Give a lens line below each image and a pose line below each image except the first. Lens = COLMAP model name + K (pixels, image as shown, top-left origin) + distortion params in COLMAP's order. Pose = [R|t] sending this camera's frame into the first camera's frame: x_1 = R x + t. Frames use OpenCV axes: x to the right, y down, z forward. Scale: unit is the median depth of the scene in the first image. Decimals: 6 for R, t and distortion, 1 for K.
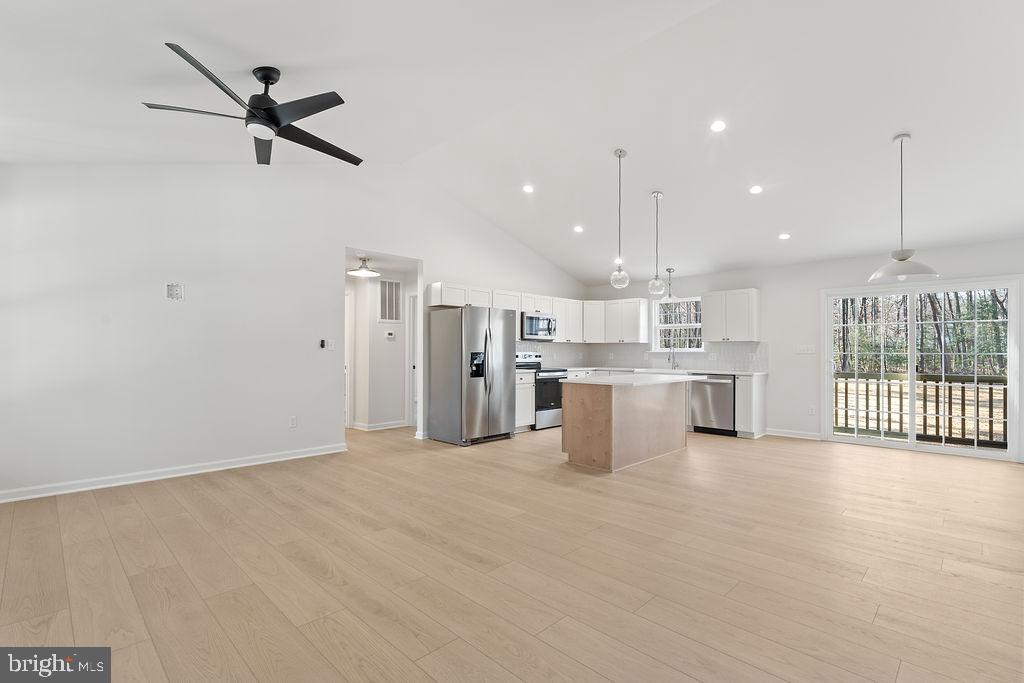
lens RADIAL K [[469.2, 0, 514.2], [0, 469.2, 355.8], [0, 0, 1]] dist [0.001377, -0.001526]
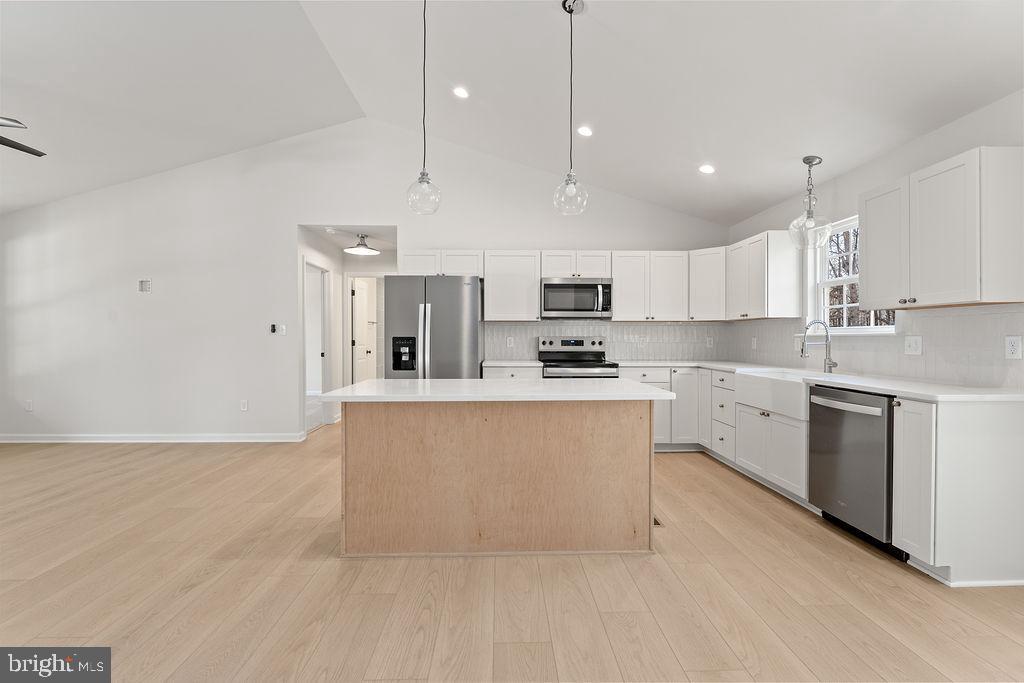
lens RADIAL K [[469.2, 0, 511.9], [0, 469.2, 343.1], [0, 0, 1]] dist [0.001377, -0.001526]
pose [[0.722751, 0.005523, -0.691086, 0.551060], [-0.004433, 0.999985, 0.003356, -0.000383], [0.691094, 0.000639, 0.722764, 0.568183]]
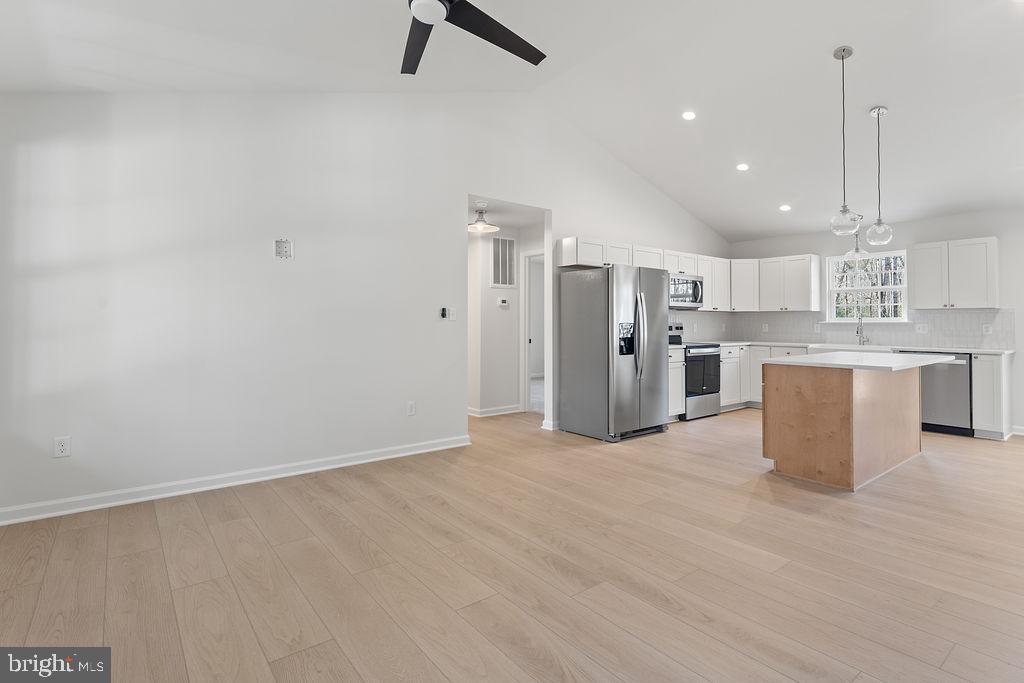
lens RADIAL K [[503.1, 0, 516.5], [0, 503.1, 320.9], [0, 0, 1]] dist [-0.001898, 0.001170]
pose [[0.992308, -0.001217, -0.123786, -0.155633], [-0.000337, 0.999921, -0.012528, -0.000284], [0.123792, 0.012473, 0.992230, 0.133659]]
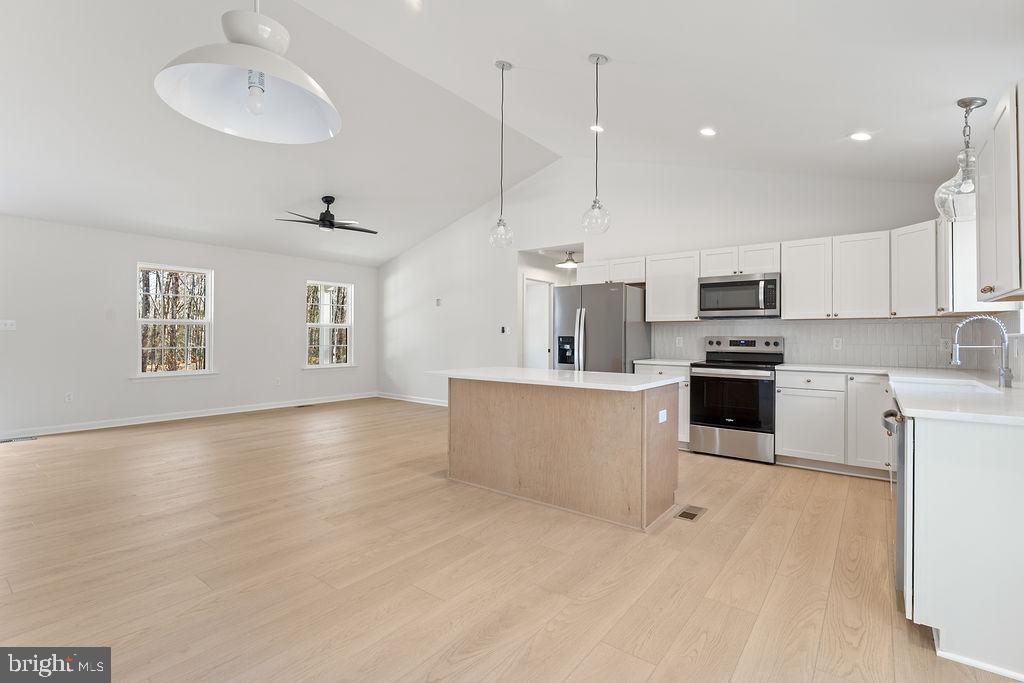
lens RADIAL K [[469.2, 0, 511.7], [0, 469.2, 335.4], [0, 0, 1]] dist [0.001377, -0.001526]
pose [[0.118103, -0.004740, -0.992990, 0.800952], [-0.012991, 0.999896, -0.006318, -0.001583], [0.992916, 0.013646, 0.118029, 0.772116]]
